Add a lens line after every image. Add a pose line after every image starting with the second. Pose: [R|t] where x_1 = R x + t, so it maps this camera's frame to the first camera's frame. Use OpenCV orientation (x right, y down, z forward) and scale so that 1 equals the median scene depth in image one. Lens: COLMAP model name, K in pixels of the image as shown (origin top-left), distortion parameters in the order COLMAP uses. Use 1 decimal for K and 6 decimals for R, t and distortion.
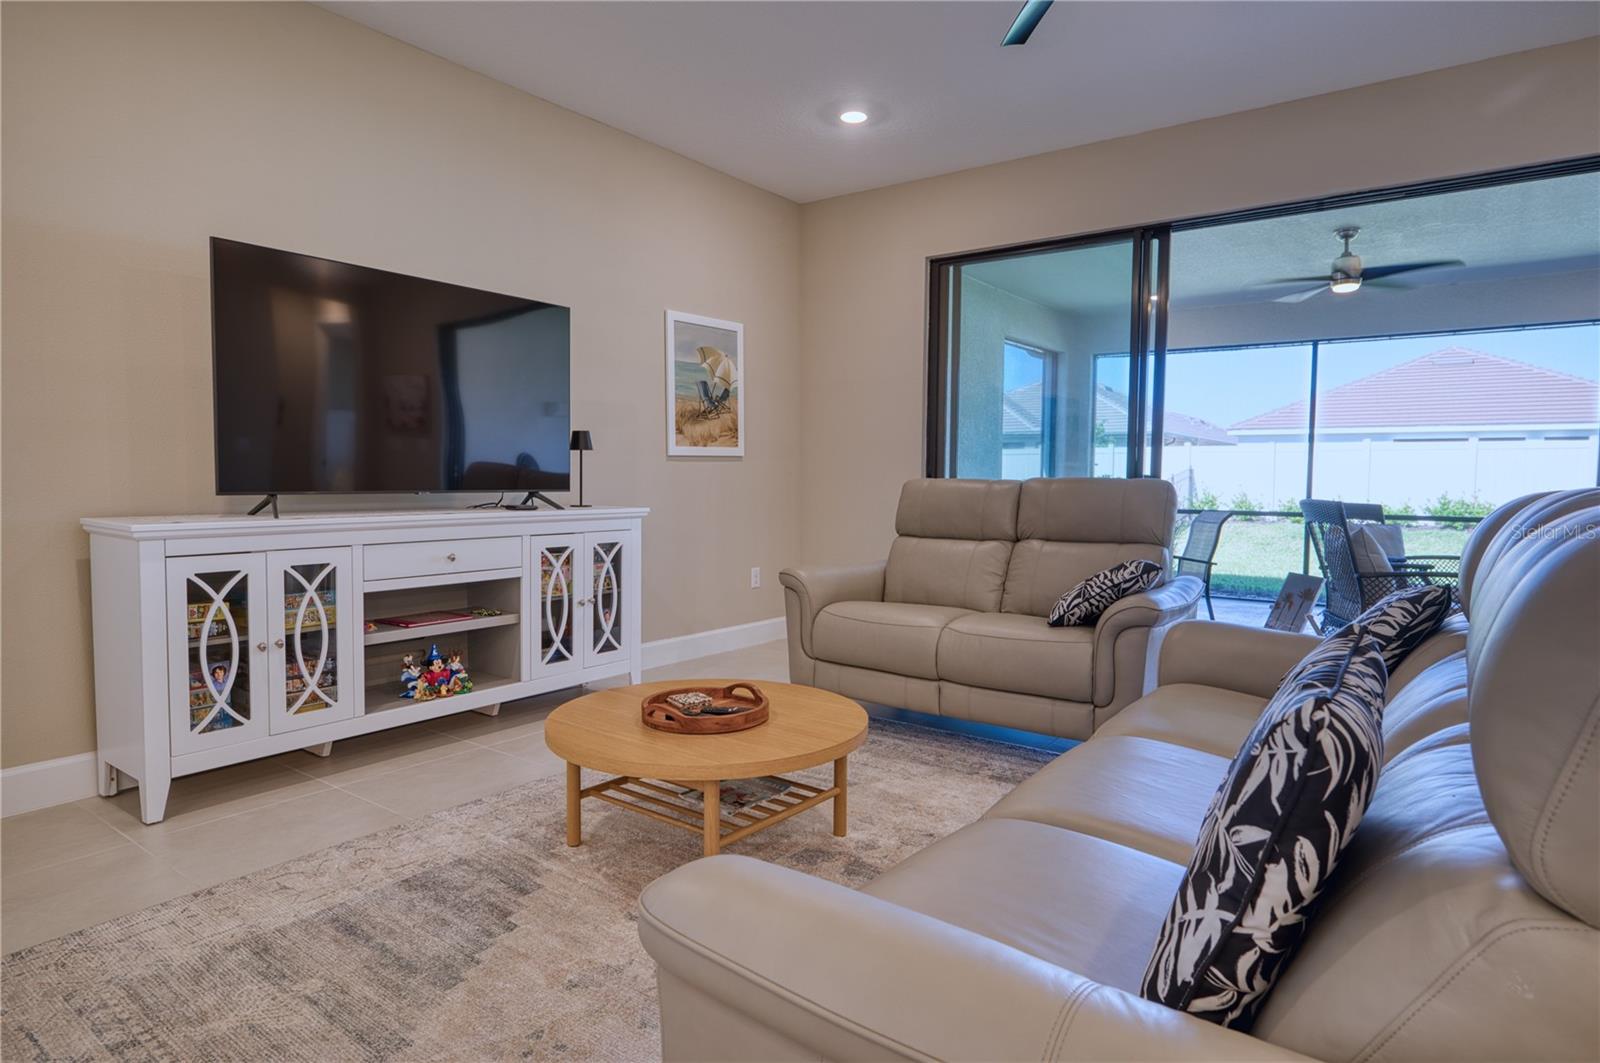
lens RADIAL K [[947.2, 0, 800.0], [0, 947.2, 531.5], [0, 0, 1]] dist [-0.000986, -0.000090]
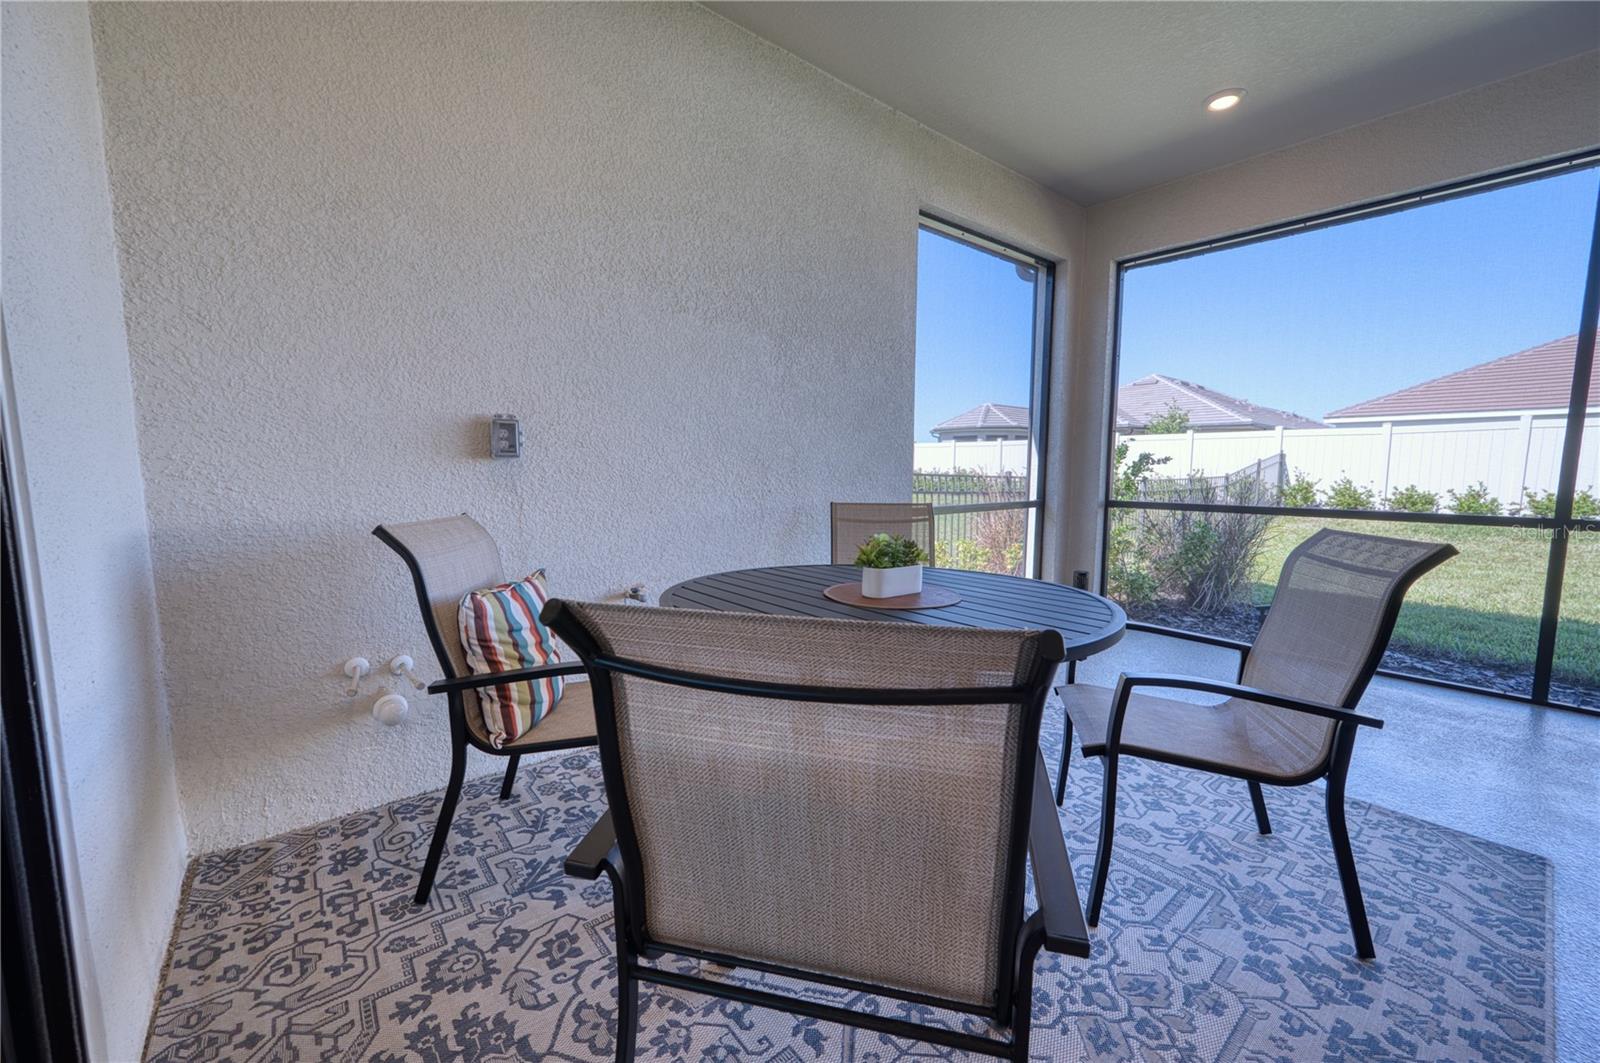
lens RADIAL K [[636.2, 0, 800.0], [0, 636.2, 531.5], [0, 0, 1]] dist [0.000729, 0.000289]
pose [[0.967966, 0.023851, -0.249946, 0.419638], [-0.012910, 0.998889, 0.045319, -0.041361], [0.250750, -0.040641, 0.967199, 1.020758]]
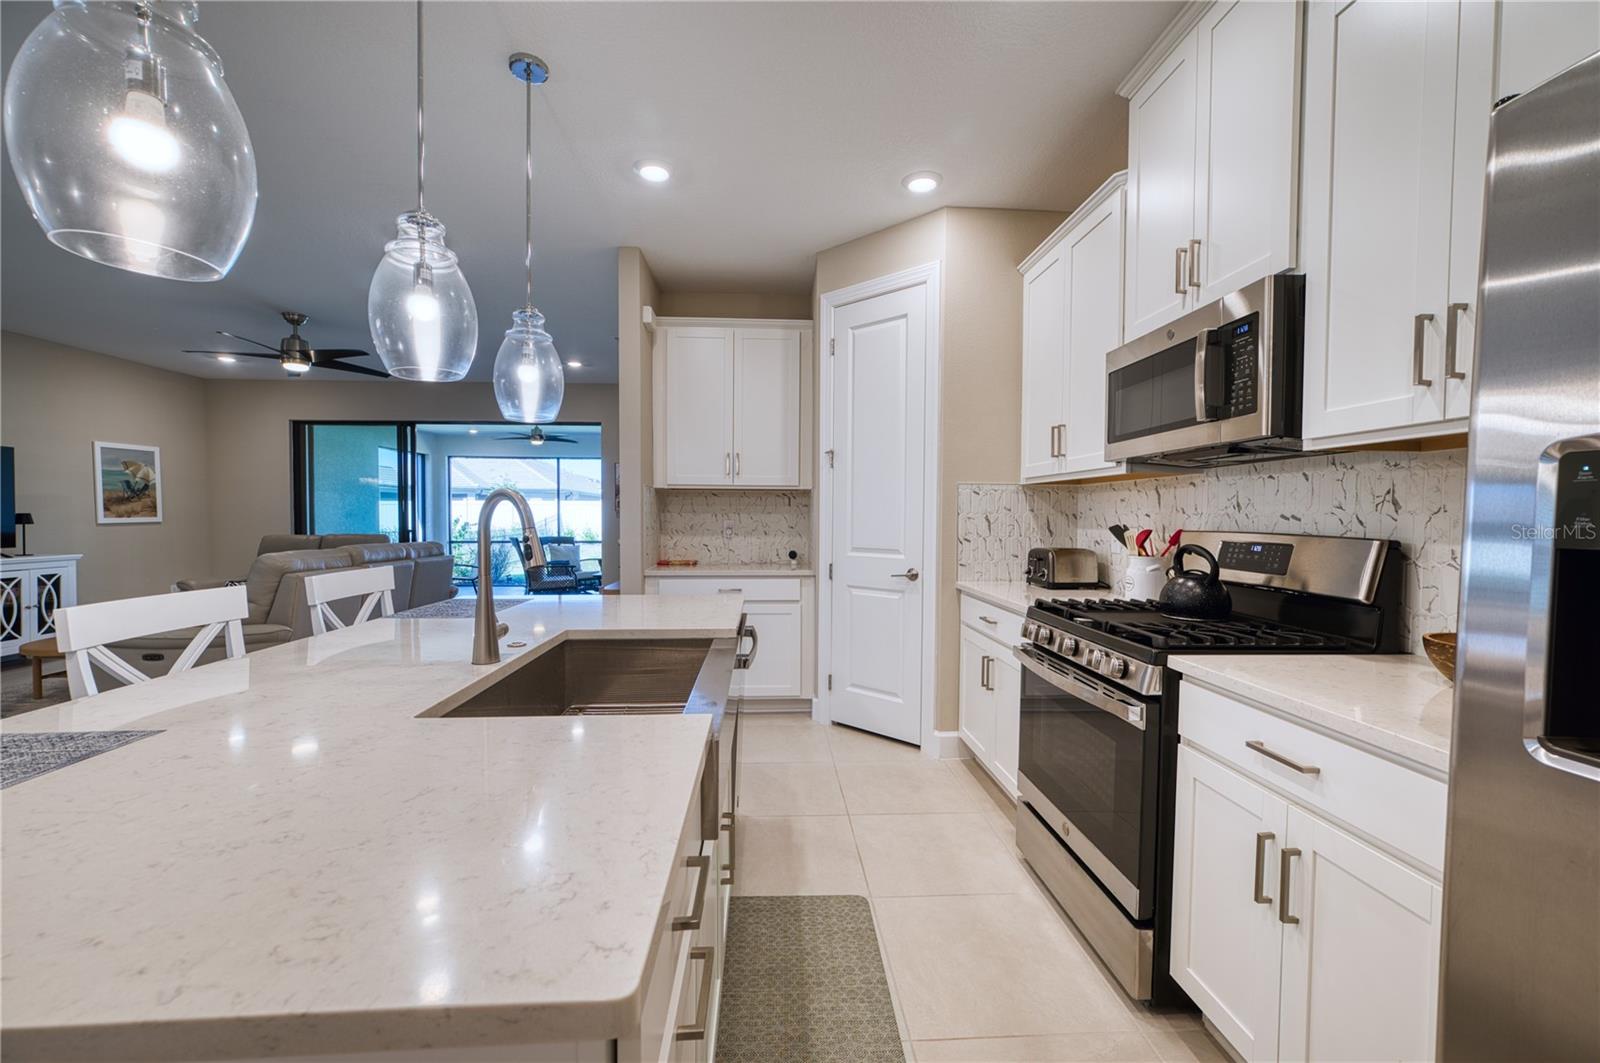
lens RADIAL K [[636.2, 0, 800.0], [0, 636.2, 531.5], [0, 0, 1]] dist [0.000729, 0.000289]
pose [[0.775147, -0.022742, 0.631372, 0.119051], [0.041961, 0.998998, -0.015533, 0.007041], [-0.630386, 0.038533, 0.775325, -0.704886]]
